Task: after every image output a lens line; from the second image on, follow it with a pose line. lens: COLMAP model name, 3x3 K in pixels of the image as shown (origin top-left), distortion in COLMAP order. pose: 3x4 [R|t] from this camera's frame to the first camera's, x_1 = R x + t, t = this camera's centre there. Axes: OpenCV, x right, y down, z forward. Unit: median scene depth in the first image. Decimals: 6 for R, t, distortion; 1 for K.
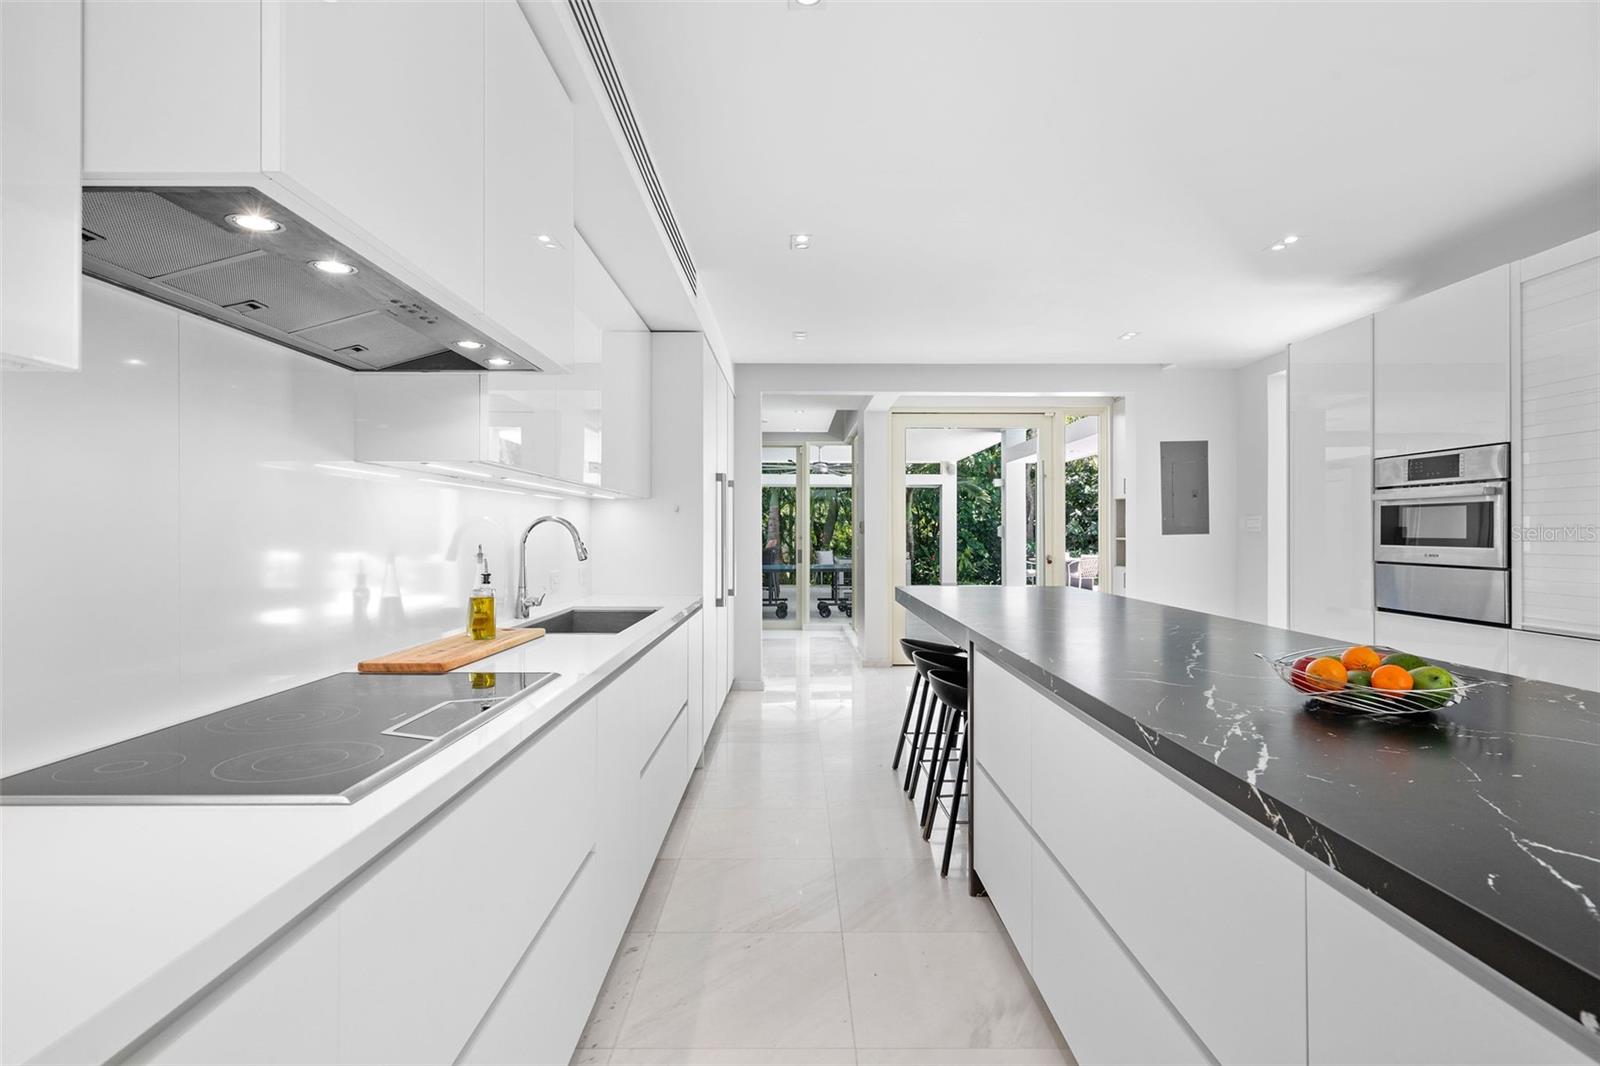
lens RADIAL K [[817.0, 0, 800.0], [0, 817.0, 533.0], [0, 0, 1]] dist [-0.000329, 0.000244]
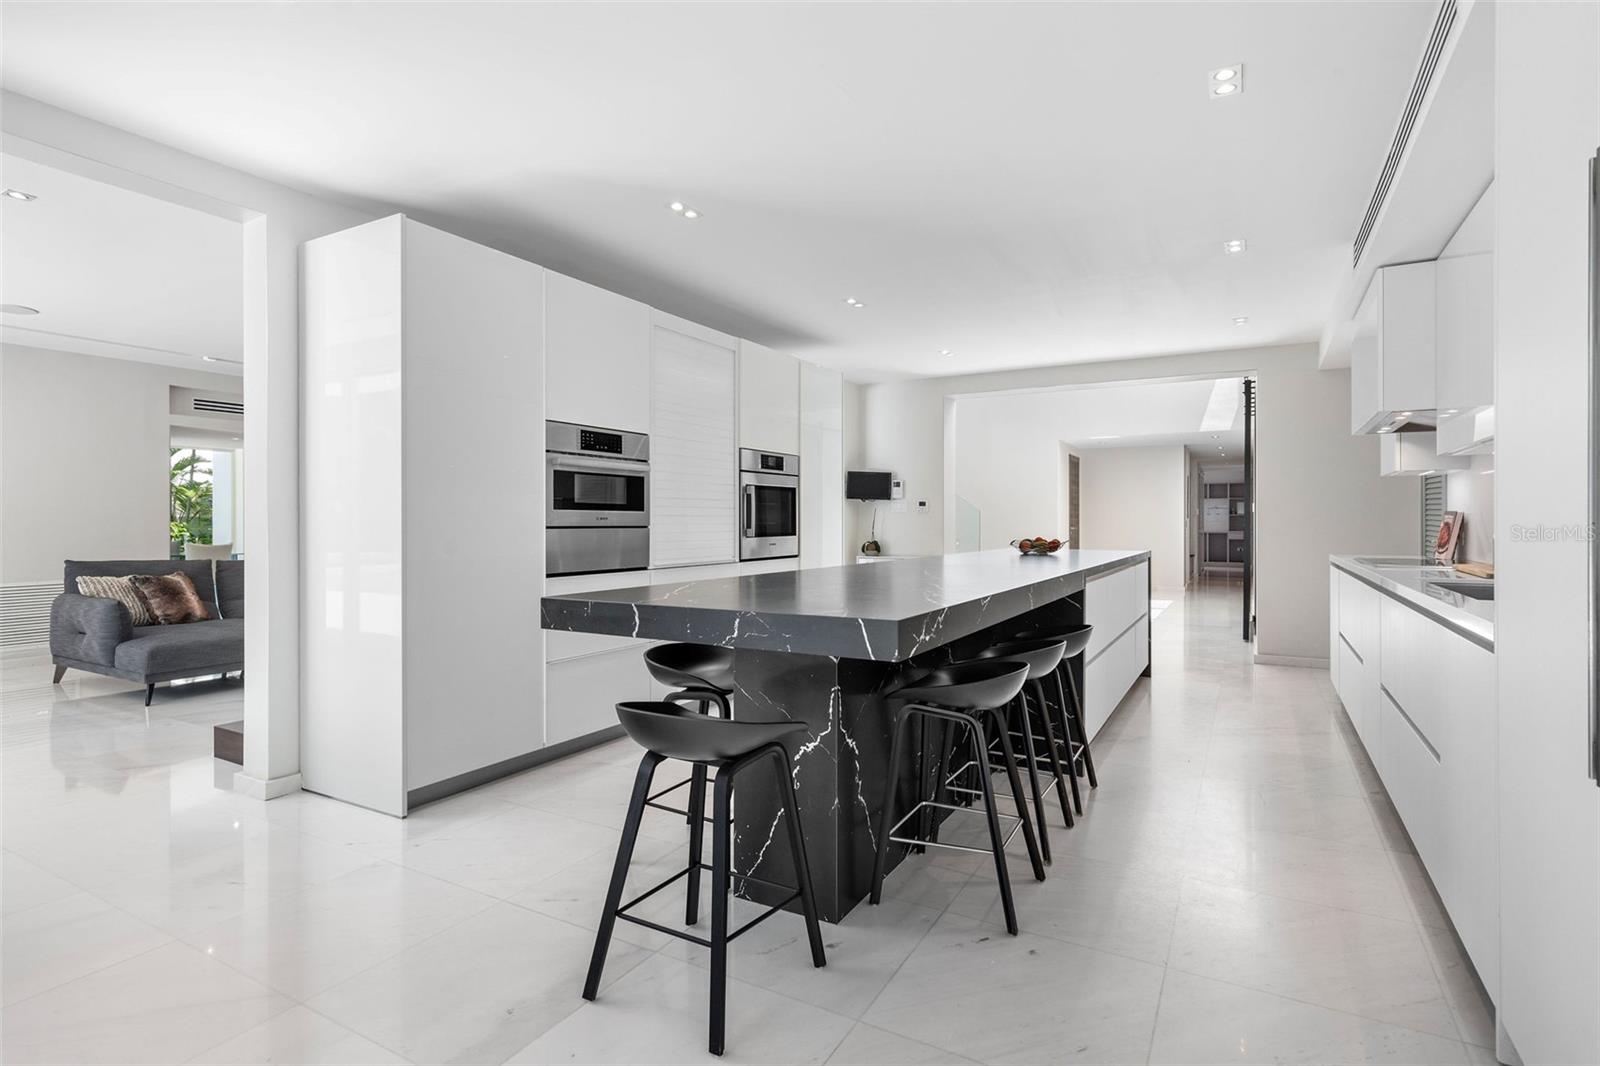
lens RADIAL K [[817.0, 0, 800.0], [0, 817.0, 533.0], [0, 0, 1]] dist [-0.000329, 0.000244]
pose [[-0.871954, 0.005438, 0.489558, -0.027456], [0.011302, 0.999895, 0.009024, 0.038906], [-0.489458, 0.013401, -0.871924, 1.798683]]
